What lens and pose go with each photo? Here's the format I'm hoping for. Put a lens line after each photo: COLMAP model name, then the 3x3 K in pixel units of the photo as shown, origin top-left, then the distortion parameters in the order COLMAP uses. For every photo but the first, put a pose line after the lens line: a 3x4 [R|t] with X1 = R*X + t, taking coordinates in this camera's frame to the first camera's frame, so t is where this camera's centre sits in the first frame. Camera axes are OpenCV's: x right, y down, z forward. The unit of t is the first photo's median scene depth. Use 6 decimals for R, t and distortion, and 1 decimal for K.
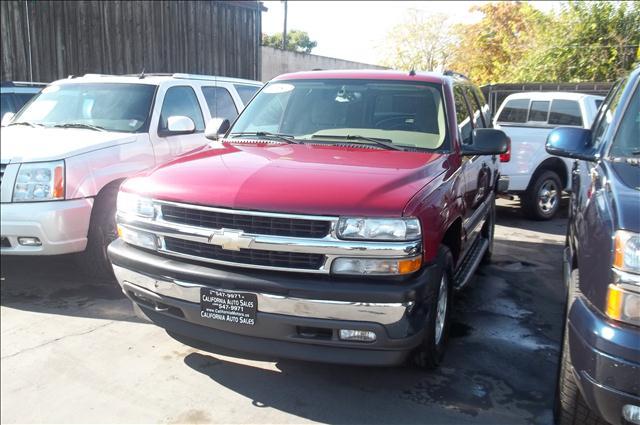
lens RADIAL K [[610.9, 0, 318.5], [0, 610.9, 213.3], [0, 0, 1]] dist [-0.041717, 0.000000]
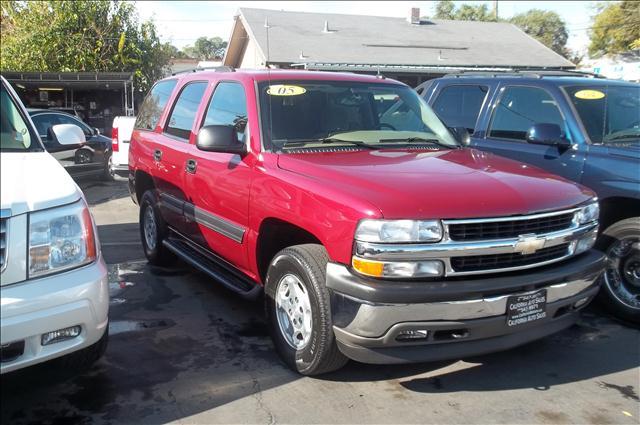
lens RADIAL K [[610.9, 0, 317.8], [0, 610.9, 211.9], [0, 0, 1]] dist [-0.041717, 0.000000]
pose [[0.637849, -0.144885, 0.756411, -1.066103], [0.131592, 0.988205, 0.078317, -0.129631], [-0.758836, 0.049583, 0.649391, 0.547851]]
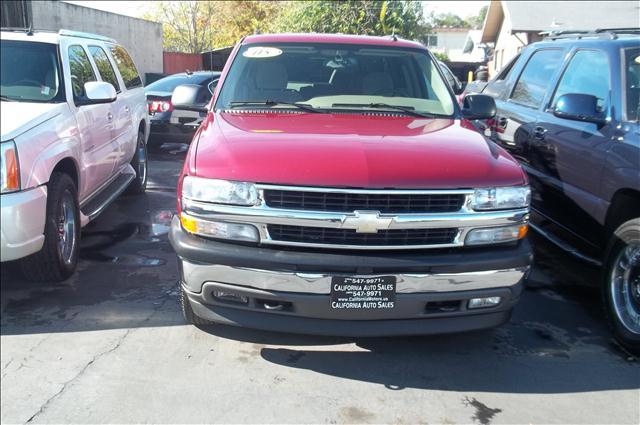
lens RADIAL K [[610.9, 0, 316.8], [0, 610.9, 210.1], [0, 0, 1]] dist [-0.041717, 0.000000]
pose [[0.913291, -0.088307, 0.397619, -0.537775], [0.062309, 0.995015, 0.077864, -0.048184], [-0.402512, -0.046337, 0.914241, 0.163509]]
